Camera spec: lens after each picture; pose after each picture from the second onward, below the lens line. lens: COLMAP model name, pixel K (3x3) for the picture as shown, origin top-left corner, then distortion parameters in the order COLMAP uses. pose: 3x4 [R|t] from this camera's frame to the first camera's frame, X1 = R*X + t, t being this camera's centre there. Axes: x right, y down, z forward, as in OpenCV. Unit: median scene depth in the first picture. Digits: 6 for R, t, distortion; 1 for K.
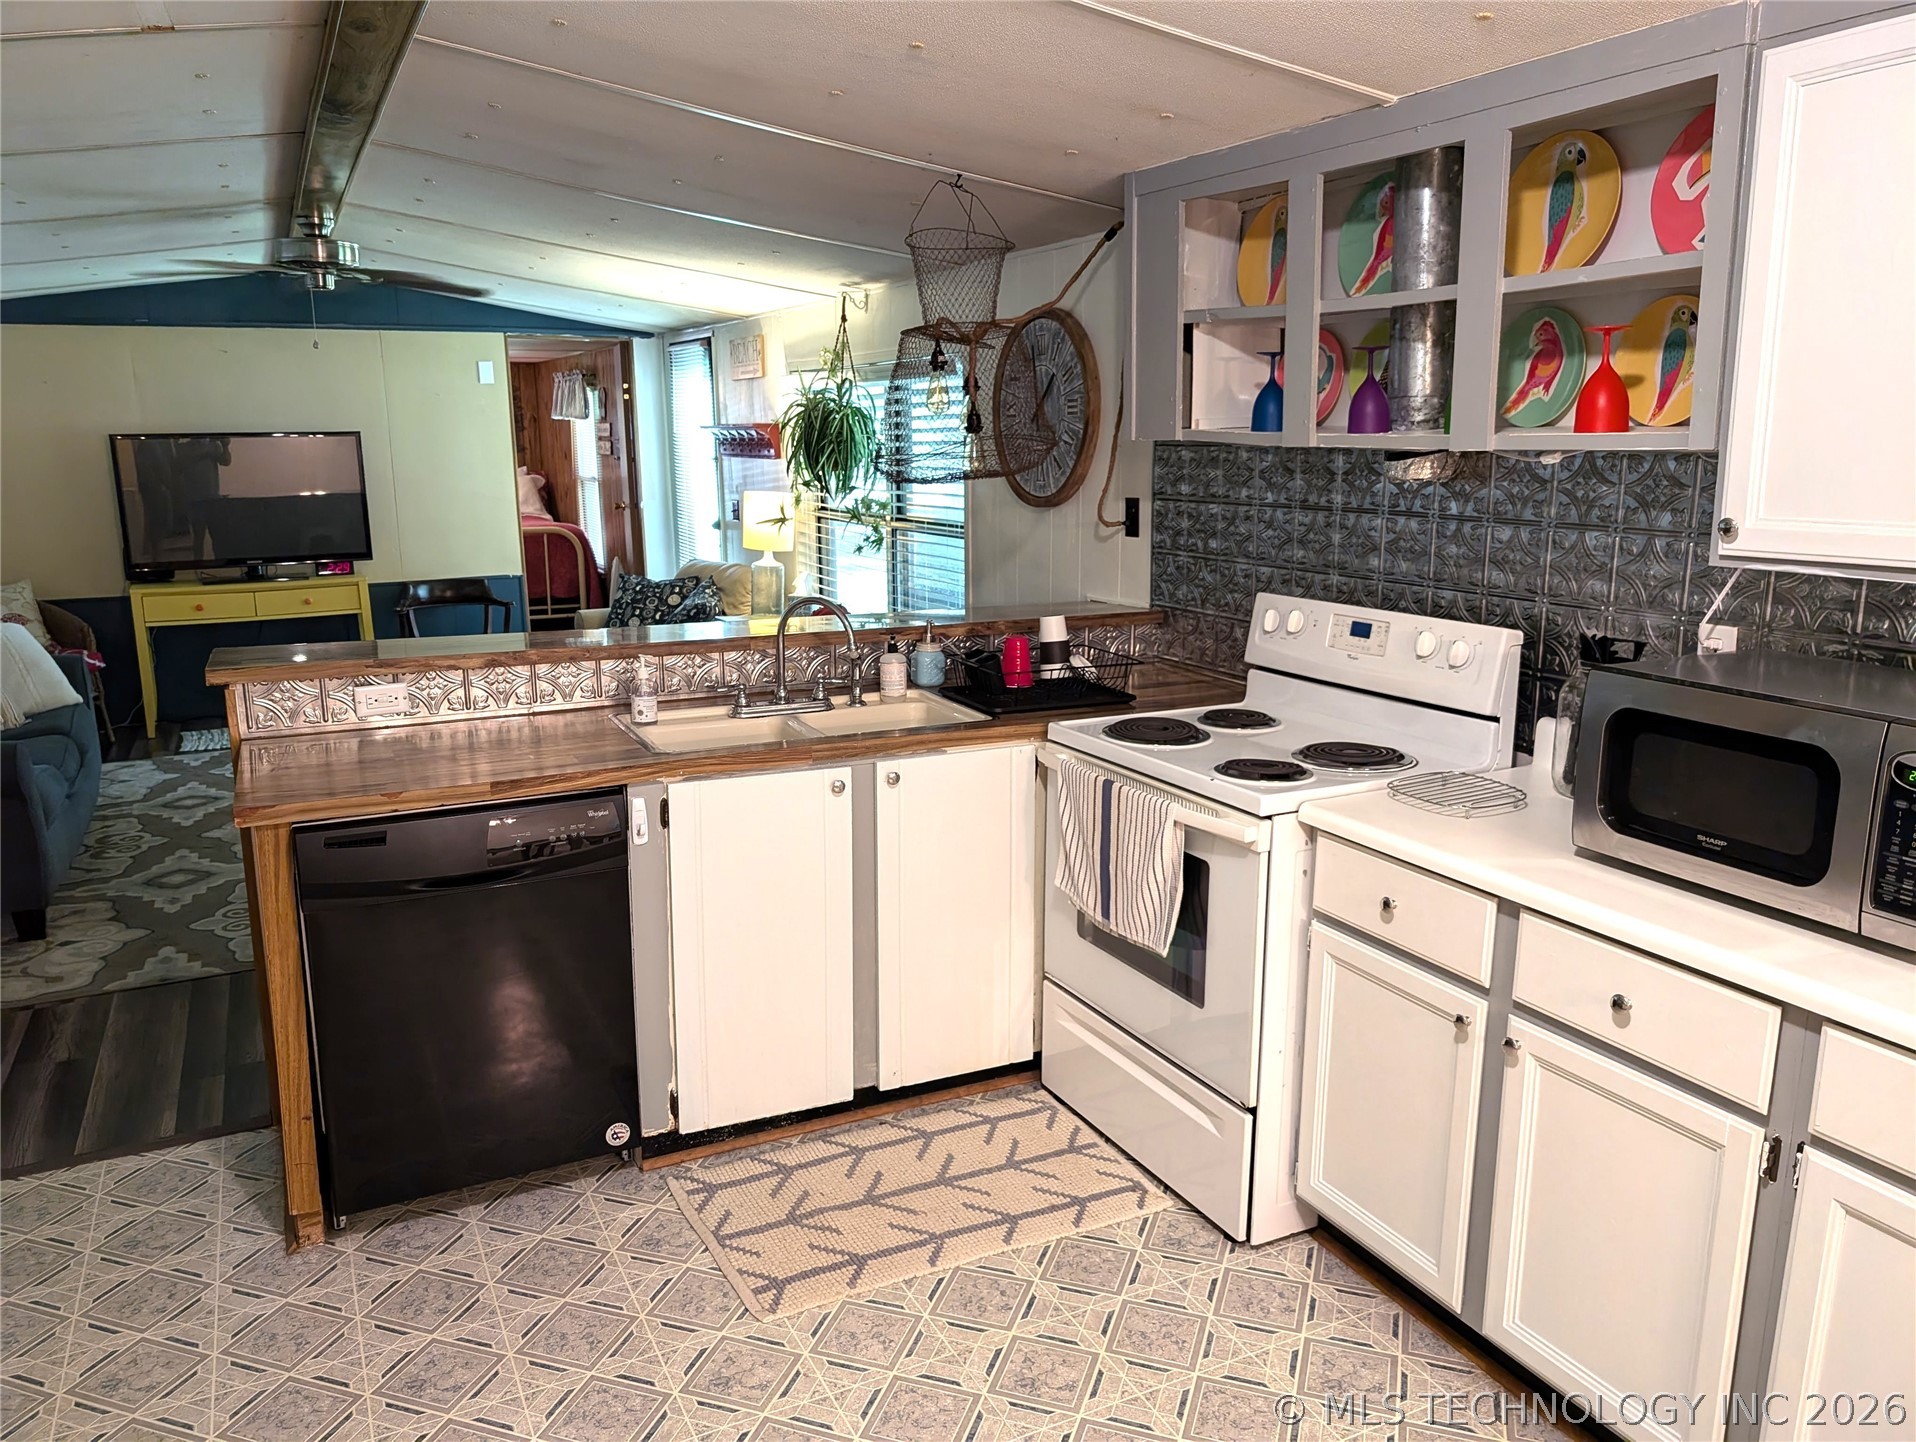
lens RADIAL K [[1383.2, 0, 952.8], [0, 1383.2, 712.5], [0, 0, 1]] dist [0.013734, -0.002334]
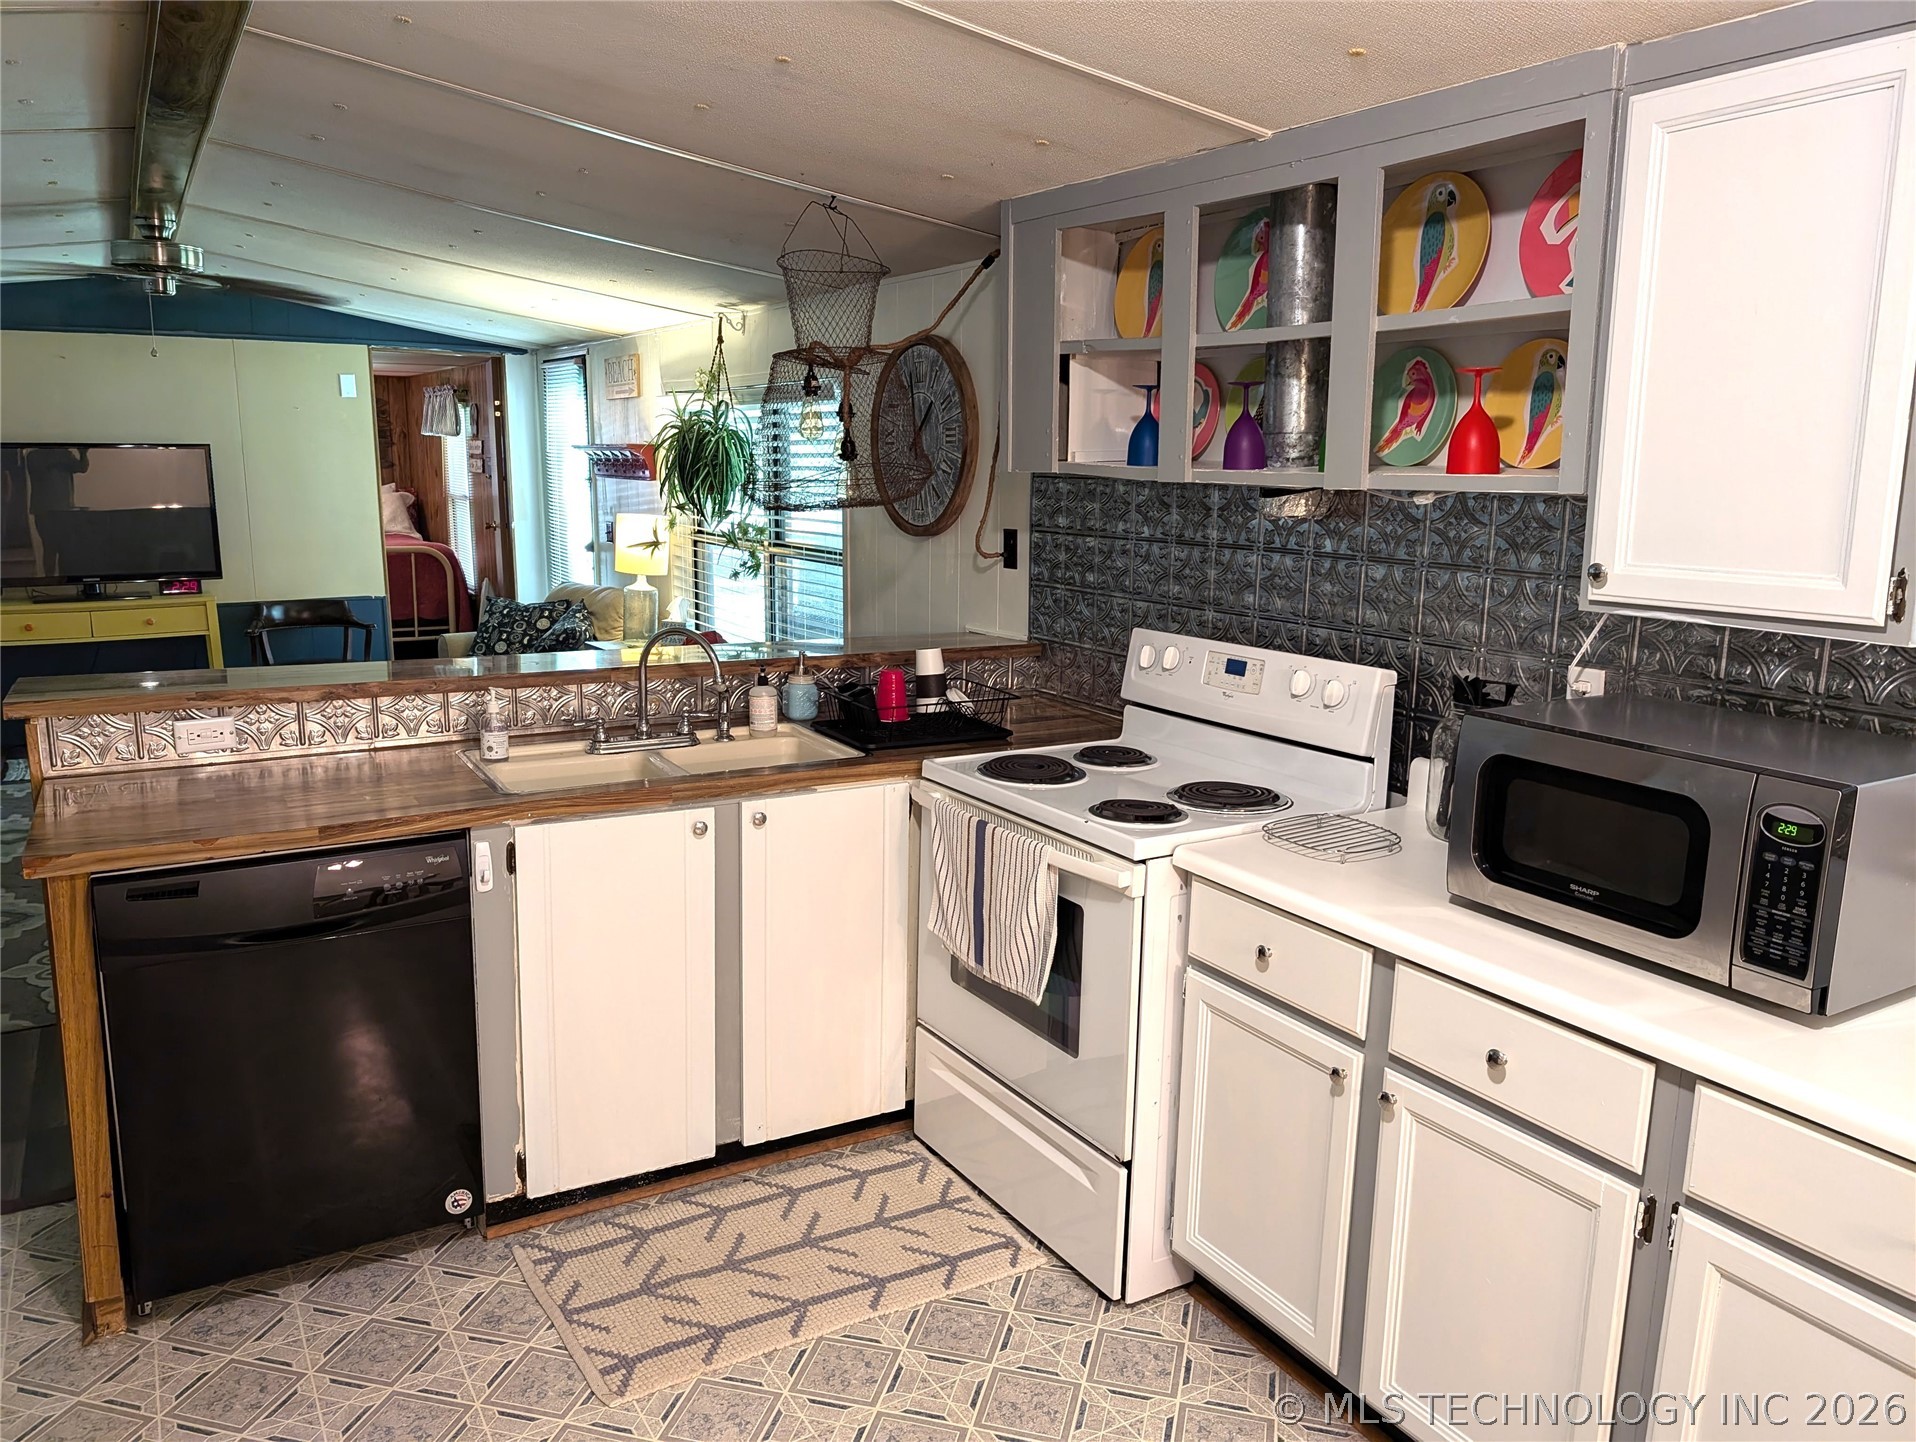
lens RADIAL K [[1376.3, 0, 950.1], [0, 1376.3, 713.1], [0, 0, 1]] dist [0.033141, -0.037783]
pose [[0.996822, 0.003889, 0.079561, 0.010416], [-0.002619, 0.999868, -0.016052, -0.008849], [-0.079613, 0.015792, 0.996701, 0.029887]]
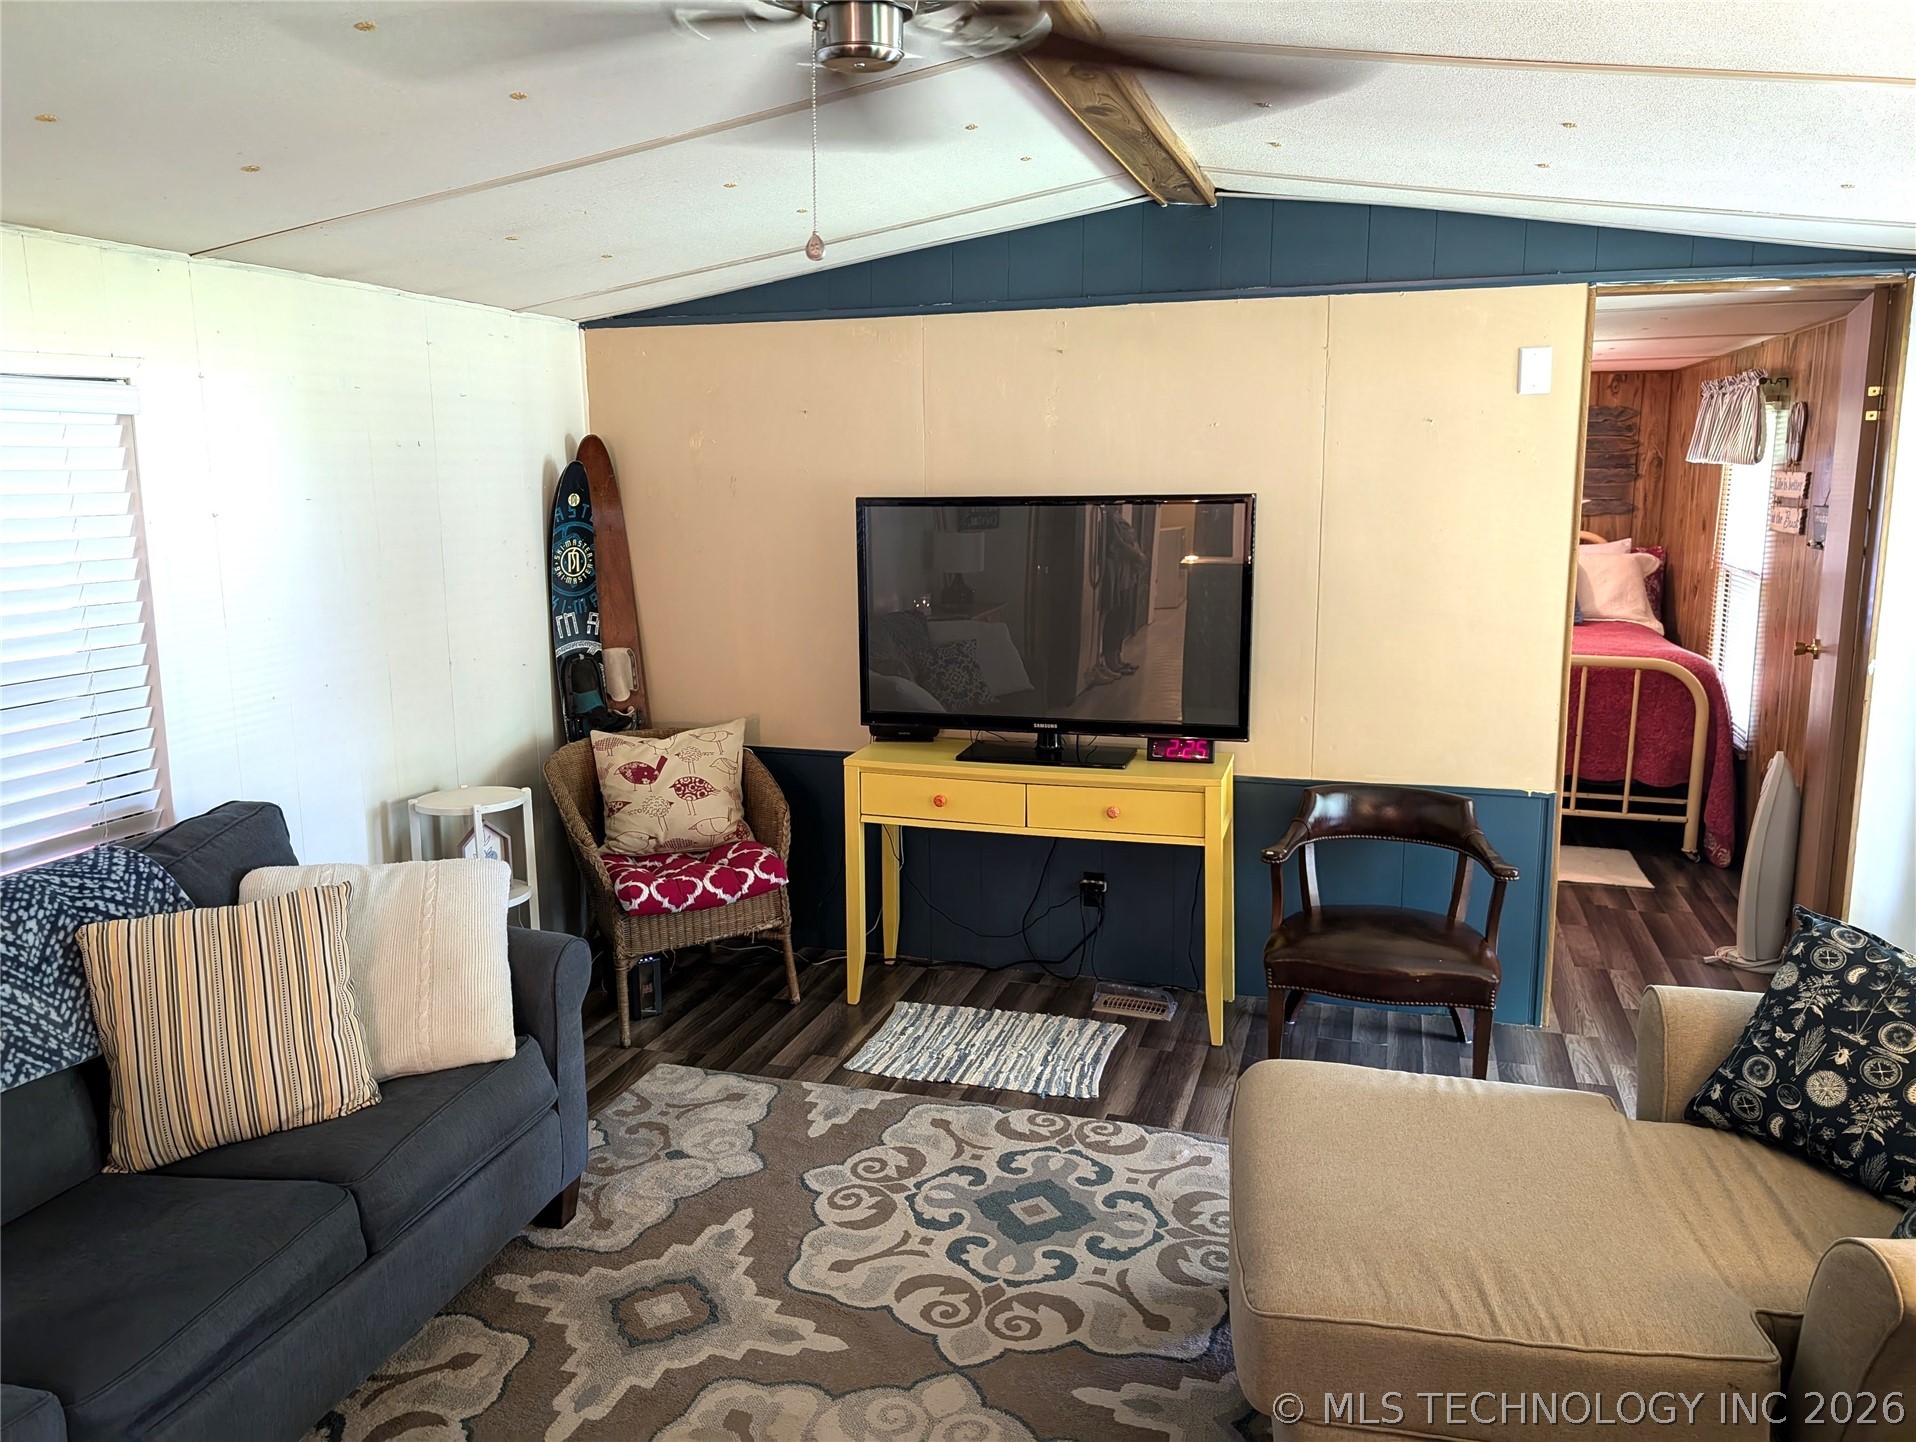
lens RADIAL K [[1375.9, 0, 957.1], [0, 1375.9, 695.6], [0, 0, 1]] dist [0.054440, -0.037311]
pose [[0.722946, 0.116647, -0.680986, -0.339339], [-0.141998, 0.989689, 0.018778, -0.276825], [0.676155, 0.083124, 0.732055, 1.251732]]
